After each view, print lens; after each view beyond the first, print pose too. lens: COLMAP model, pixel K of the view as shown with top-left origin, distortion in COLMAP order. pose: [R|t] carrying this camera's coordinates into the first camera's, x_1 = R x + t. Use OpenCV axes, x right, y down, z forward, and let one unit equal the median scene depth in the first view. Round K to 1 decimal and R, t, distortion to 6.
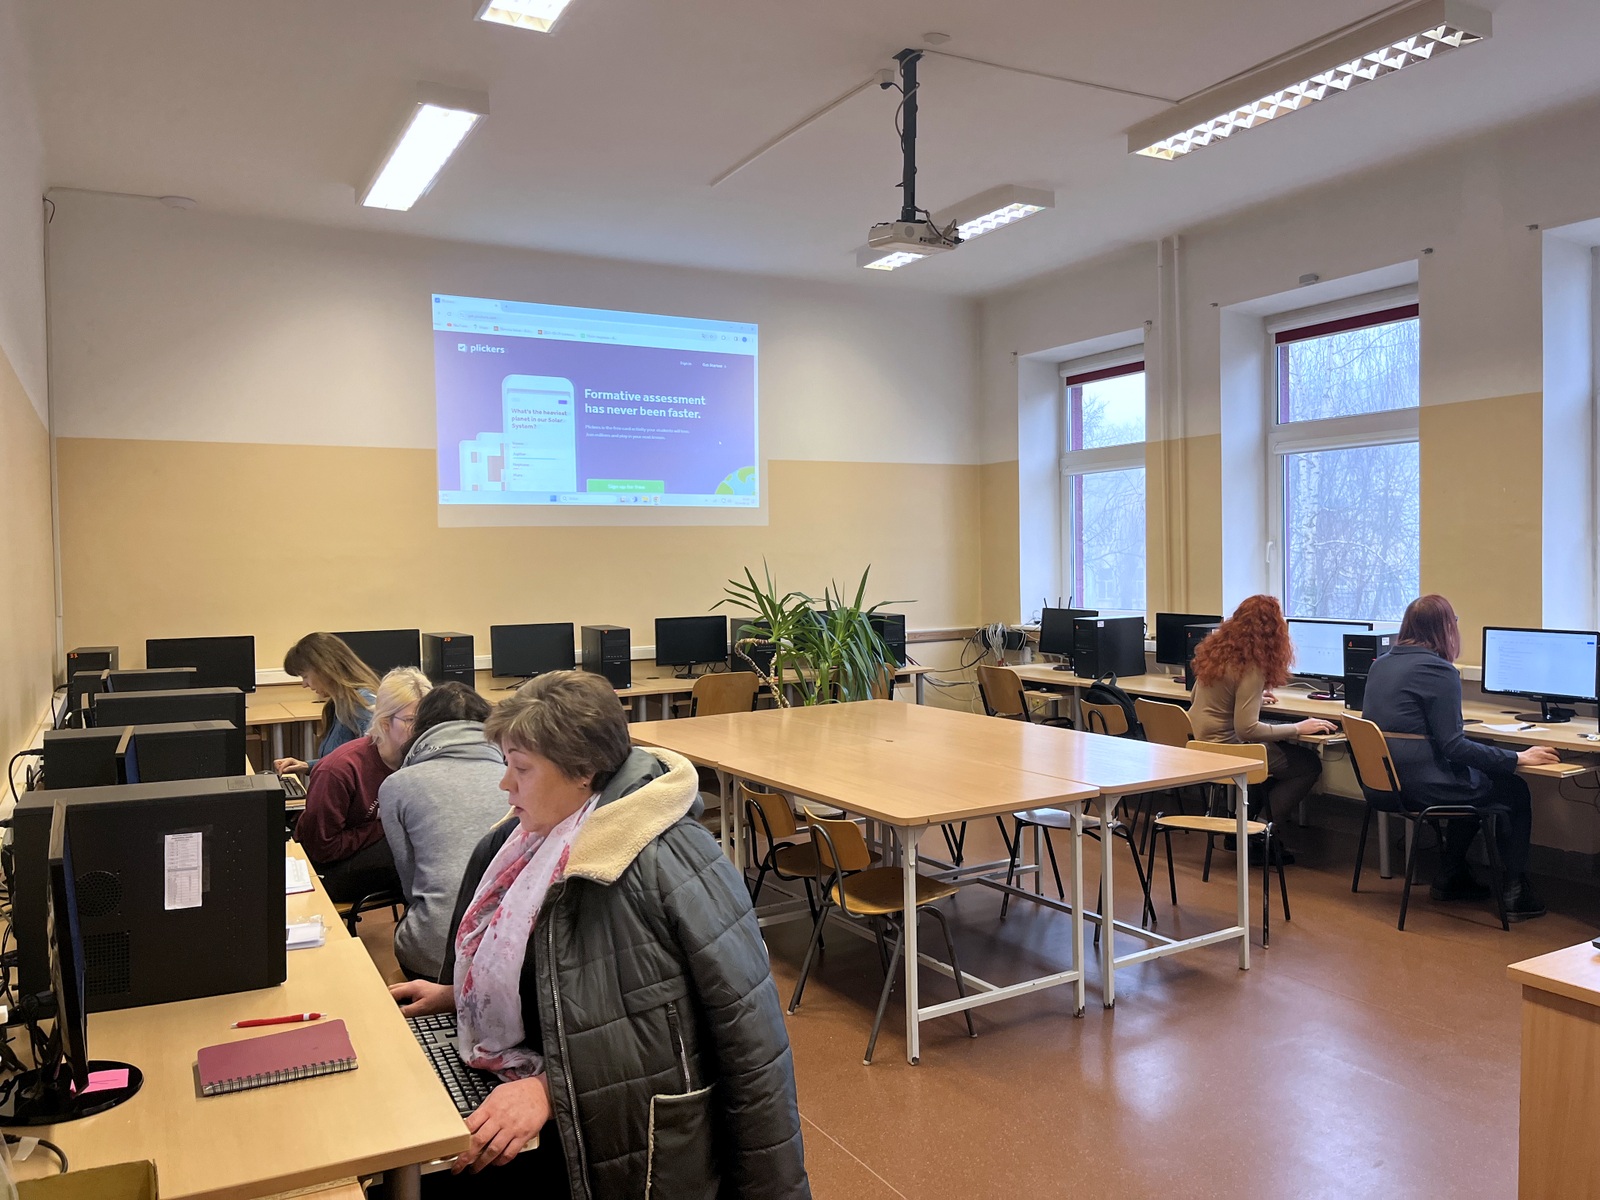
lens RADIAL K [[1218.2, 0, 799.1], [0, 1218.2, 598.7], [0, 0, 1]] dist [0.007216, 0.000981]
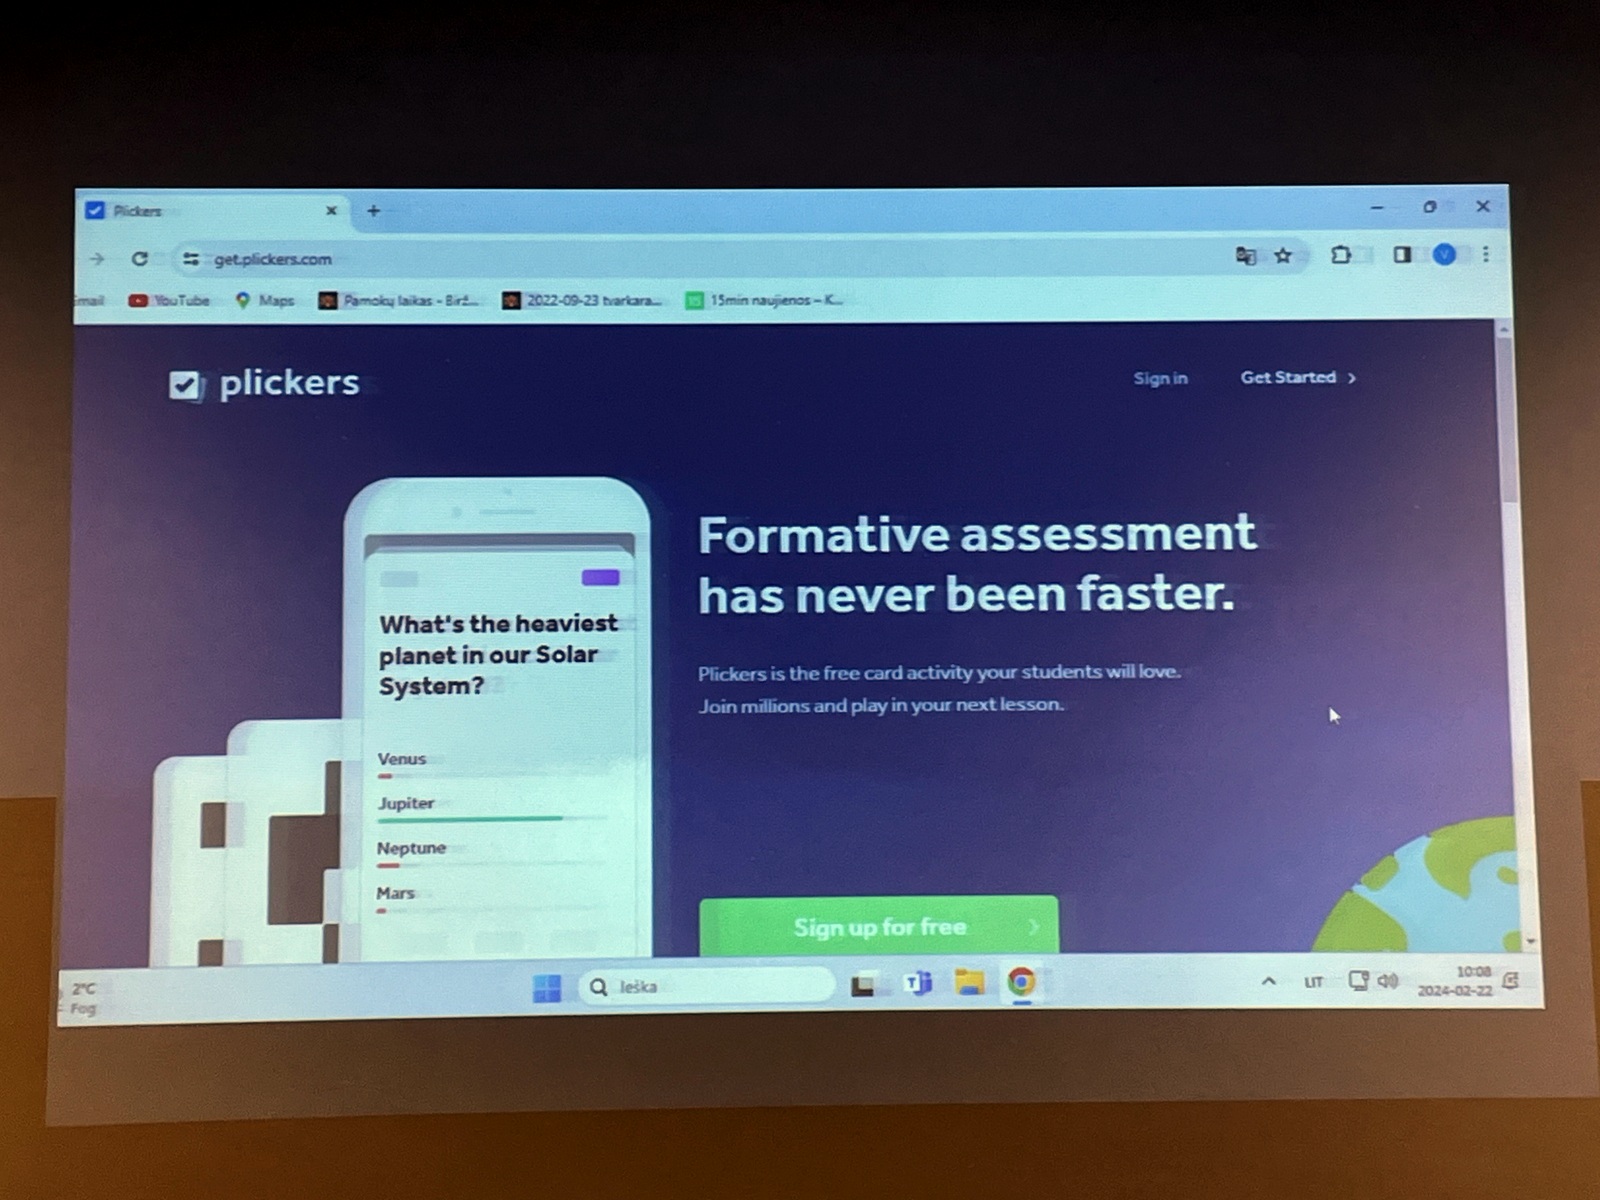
lens RADIAL K [[2878.9, 0, 799.6], [0, 2878.9, 597.3], [0, 0, 1]] dist [0.099476, 0.000000]
pose [[0.885150, -0.065922, -0.460613, 0.098247], [-0.014209, 0.985622, -0.168366, -0.063263], [0.465089, 0.155574, 0.871486, 0.527118]]
